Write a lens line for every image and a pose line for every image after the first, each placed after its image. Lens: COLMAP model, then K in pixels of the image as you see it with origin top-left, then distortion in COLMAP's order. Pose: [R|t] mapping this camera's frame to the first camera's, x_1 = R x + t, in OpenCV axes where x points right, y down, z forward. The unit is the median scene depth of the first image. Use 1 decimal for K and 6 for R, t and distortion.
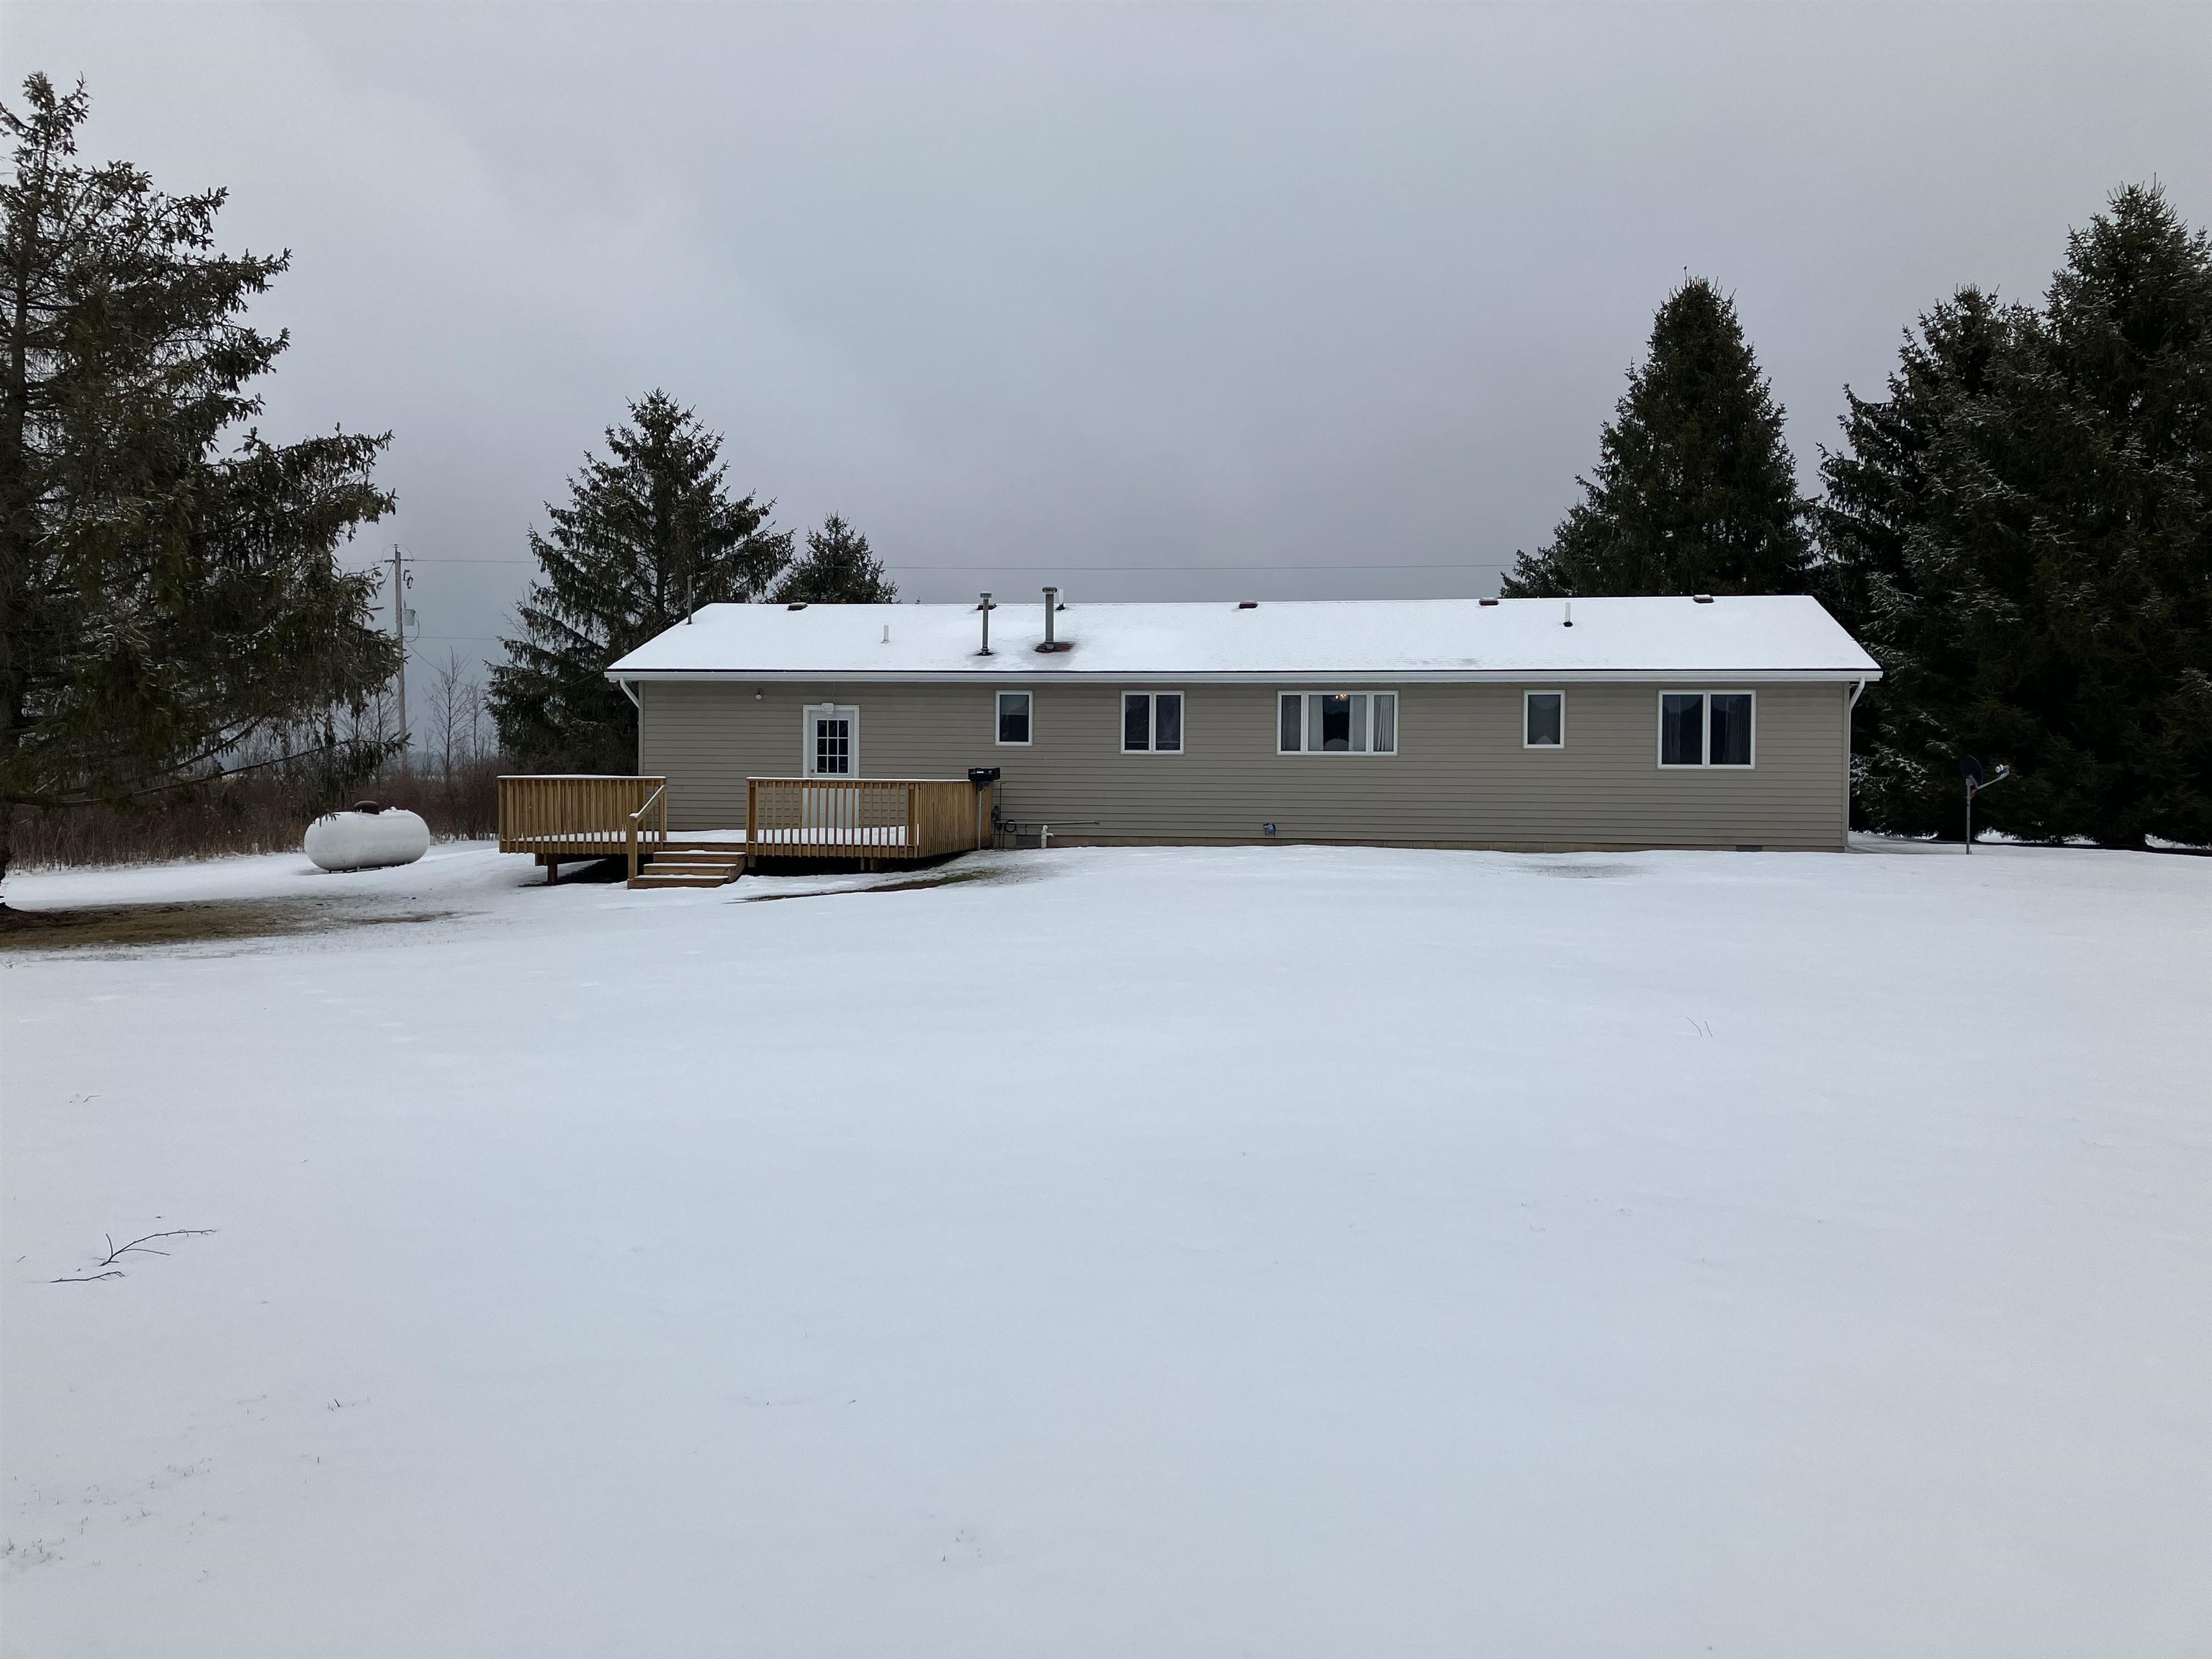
lens RADIAL K [[1806.7, 0, 1104.5], [0, 1806.7, 816.5], [0, 0, 1]] dist [0.143211, -0.169221]
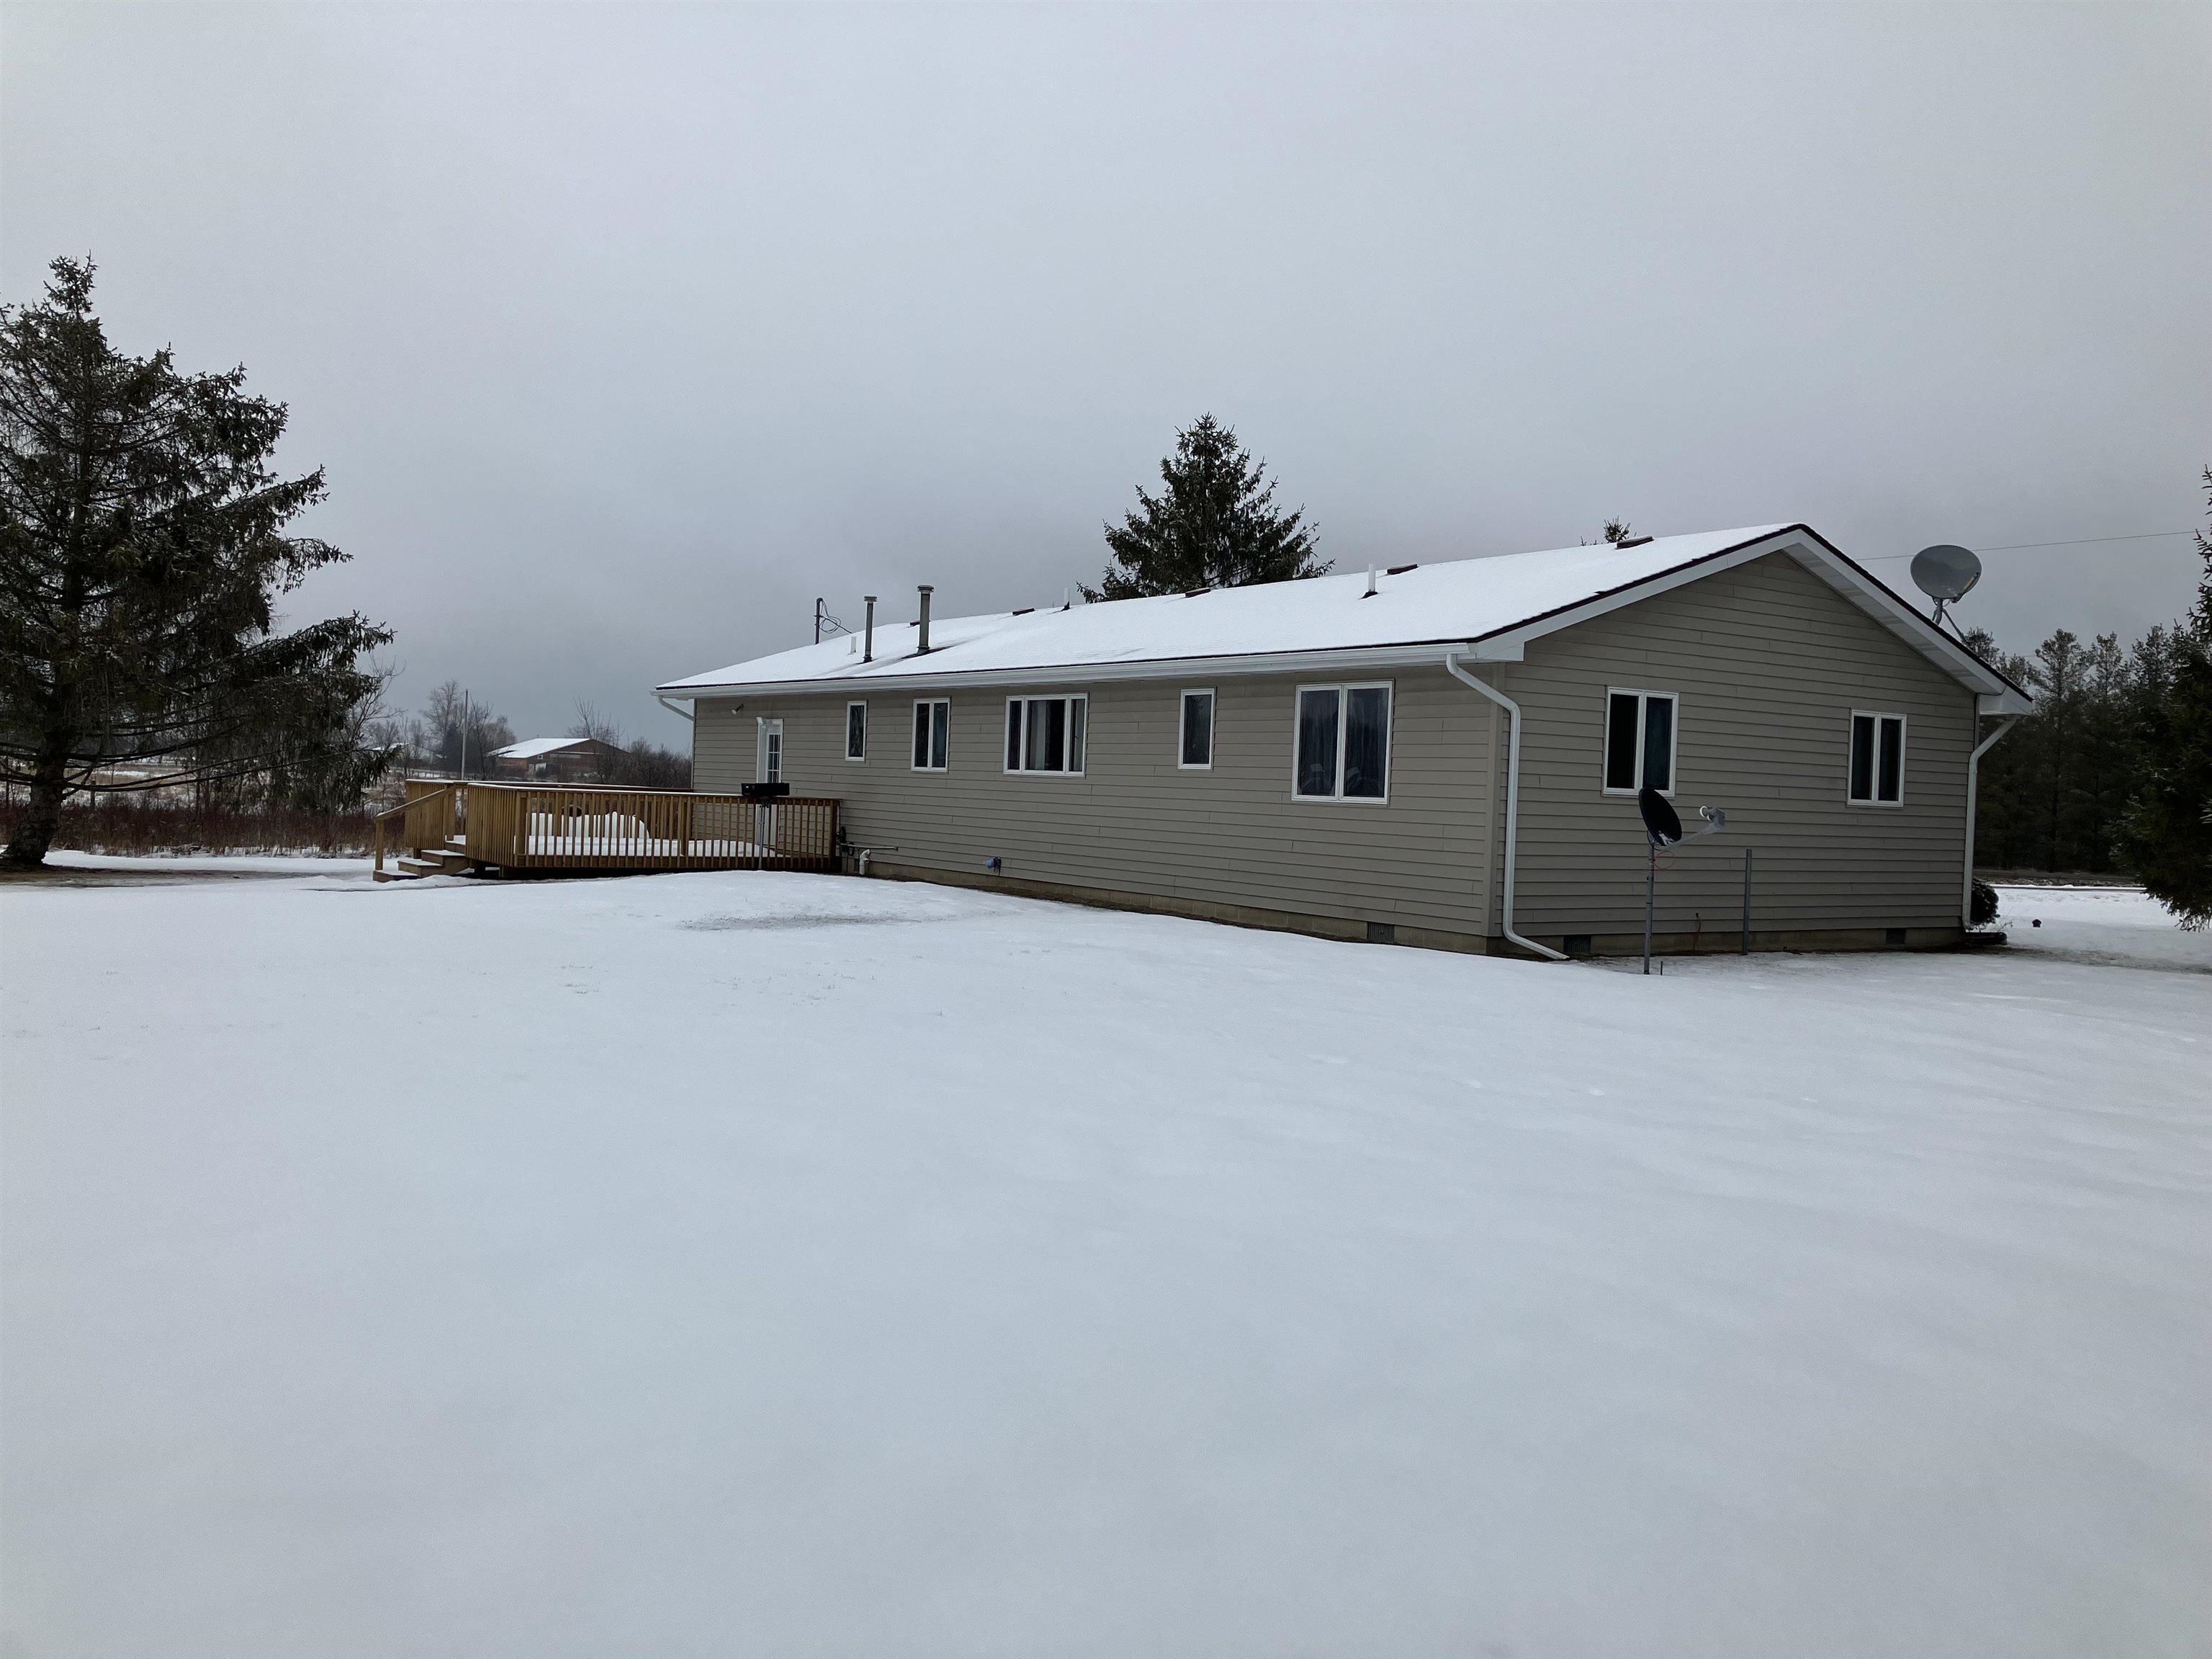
lens RADIAL K [[1806.7, 0, 1104.5], [0, 1806.7, 816.5], [0, 0, 1]] dist [0.143211, -0.169221]
pose [[0.677180, 0.030881, -0.735169, 0.717018], [-0.050306, 0.998724, -0.004387, -0.013549], [0.734095, 0.039954, 0.677870, 0.476828]]
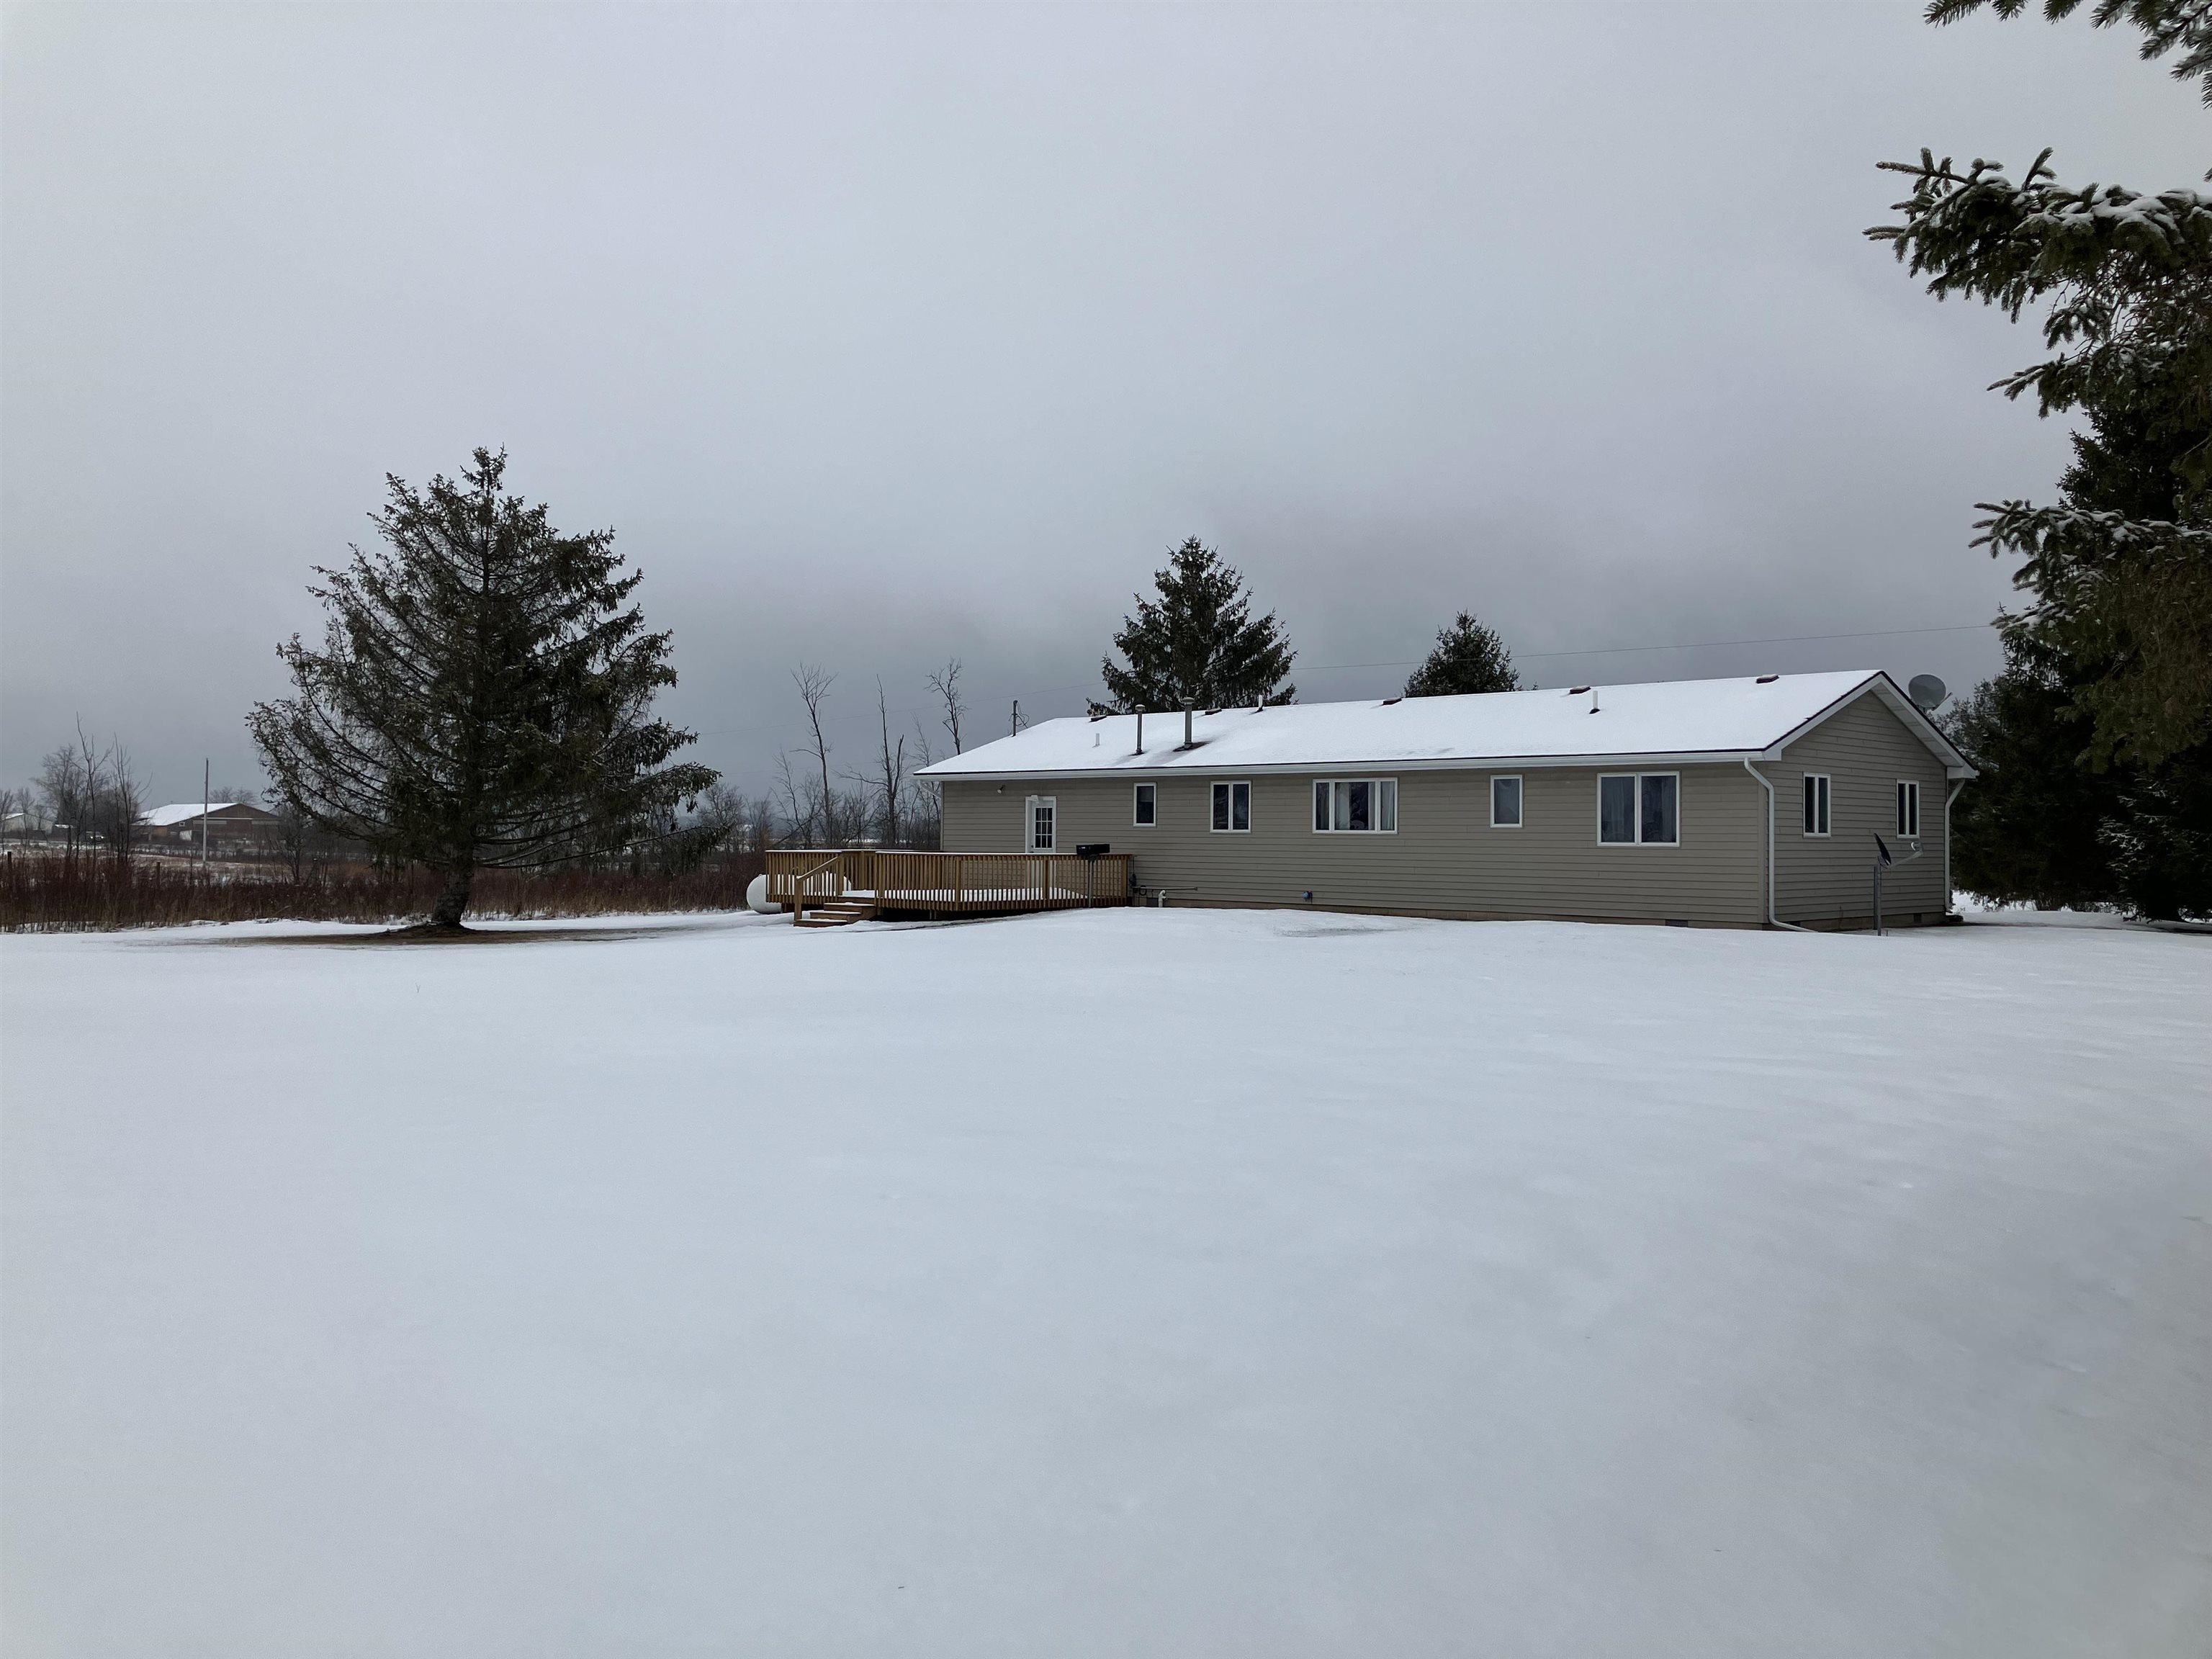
lens RADIAL K [[1806.7, 0, 1104.5], [0, 1806.7, 816.5], [0, 0, 1]] dist [0.143211, -0.169221]
pose [[0.815227, -0.008299, -0.579083, 0.659269], [-0.014666, 0.999281, -0.034968, -0.001836], [0.578956, 0.037000, 0.814519, -0.037352]]
